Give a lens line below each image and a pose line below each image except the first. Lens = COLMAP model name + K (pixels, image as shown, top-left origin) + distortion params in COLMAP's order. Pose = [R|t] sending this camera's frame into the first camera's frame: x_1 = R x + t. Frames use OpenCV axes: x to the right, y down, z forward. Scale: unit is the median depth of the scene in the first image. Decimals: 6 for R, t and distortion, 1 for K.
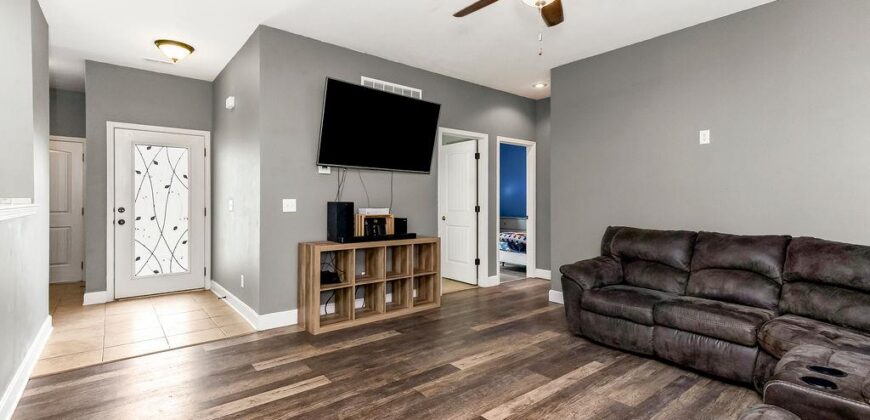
lens RADIAL K [[397.7, 0, 456.1], [0, 397.7, 198.1], [0, 0, 1]] dist [0.018329, 0.001250]
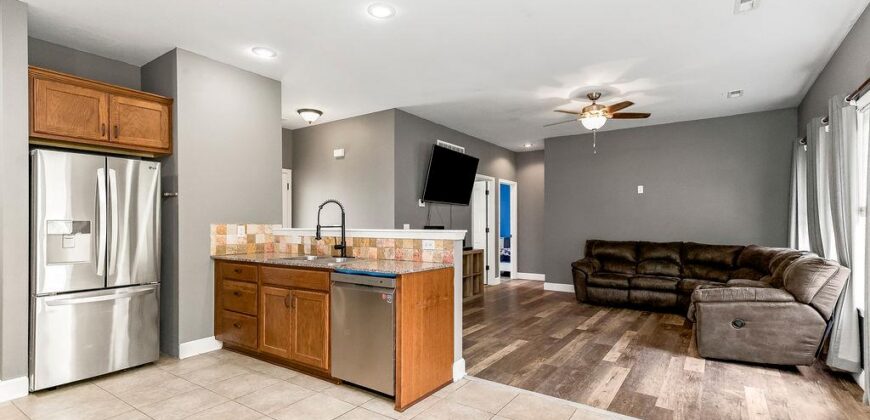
lens RADIAL K [[397.7, 0, 463.9], [0, 397.7, 222.0], [0, 0, 1]] dist [0.018329, 0.001250]
pose [[0.956091, -0.000246, 0.293070, -0.743022], [-0.000136, 0.999999, 0.001282, -0.007135], [-0.293070, -0.001266, 0.956090, -0.542263]]
